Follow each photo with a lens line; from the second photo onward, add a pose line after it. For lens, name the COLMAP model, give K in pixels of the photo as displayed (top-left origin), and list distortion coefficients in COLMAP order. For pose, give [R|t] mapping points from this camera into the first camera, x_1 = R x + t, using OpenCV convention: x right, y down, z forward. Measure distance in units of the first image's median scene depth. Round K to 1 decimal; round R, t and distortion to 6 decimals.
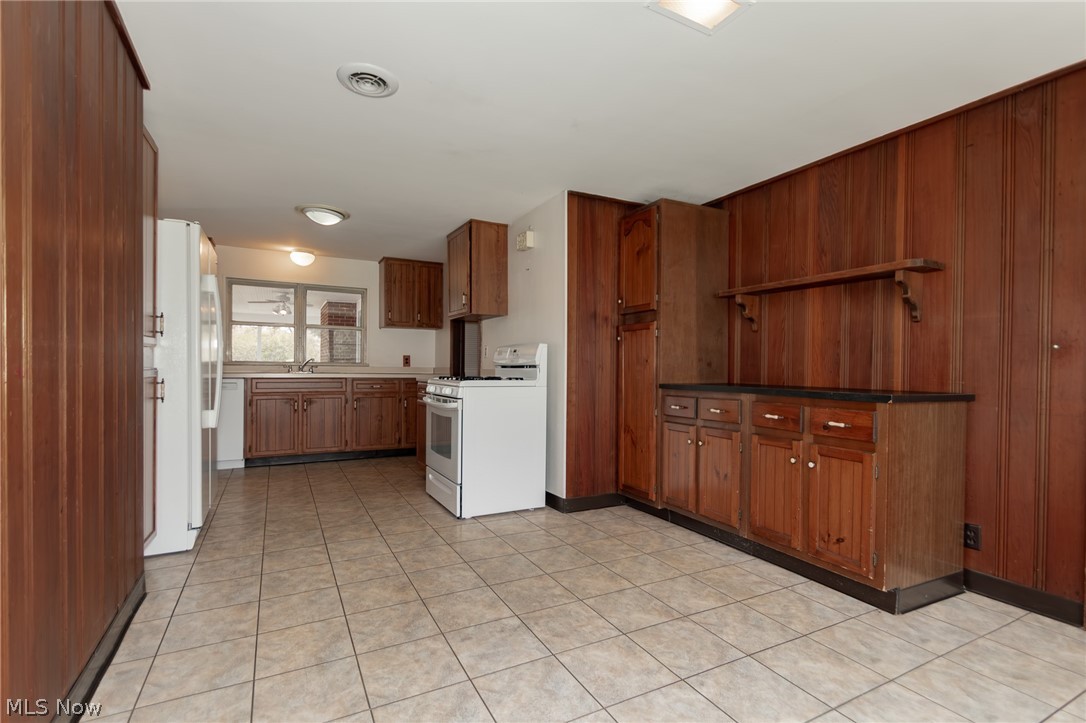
lens RADIAL K [[509.6, 0, 547.6], [0, 509.6, 366.9], [0, 0, 1]] dist [0.000545, -0.002085]
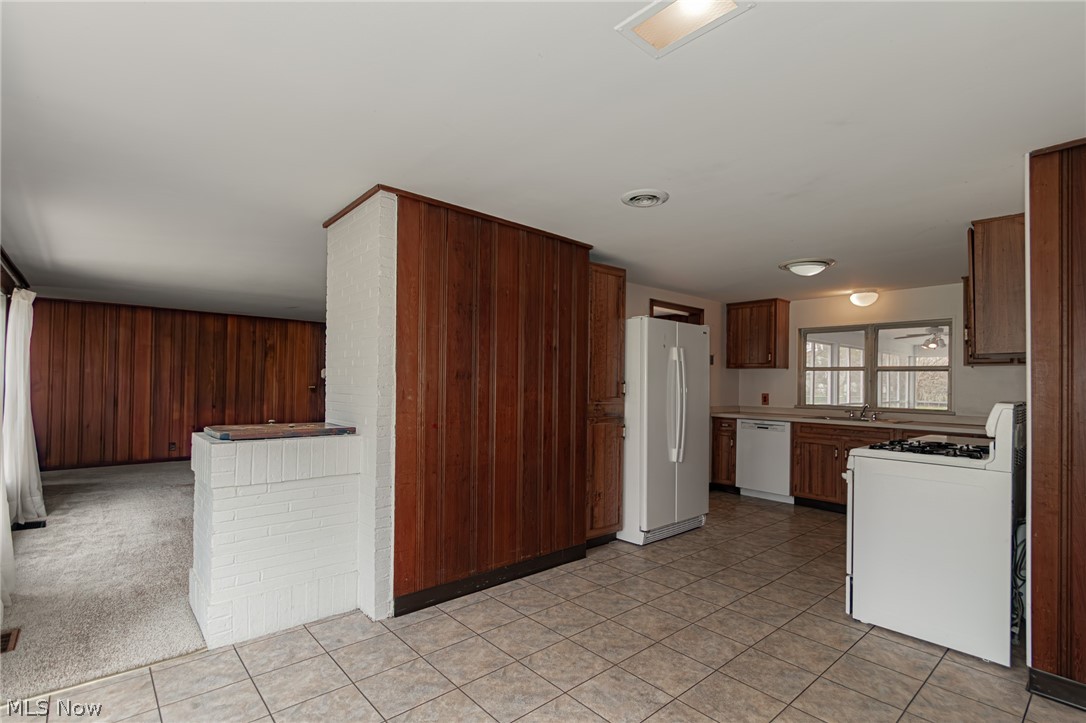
lens RADIAL K [[509.6, 0, 527.6], [0, 509.6, 382.6], [0, 0, 1]] dist [0.000545, -0.002085]
pose [[0.210661, -0.007216, -0.977533, 0.651546], [-0.012736, 0.999868, -0.010125, -0.080783], [0.977476, 0.014583, 0.210541, 0.394657]]
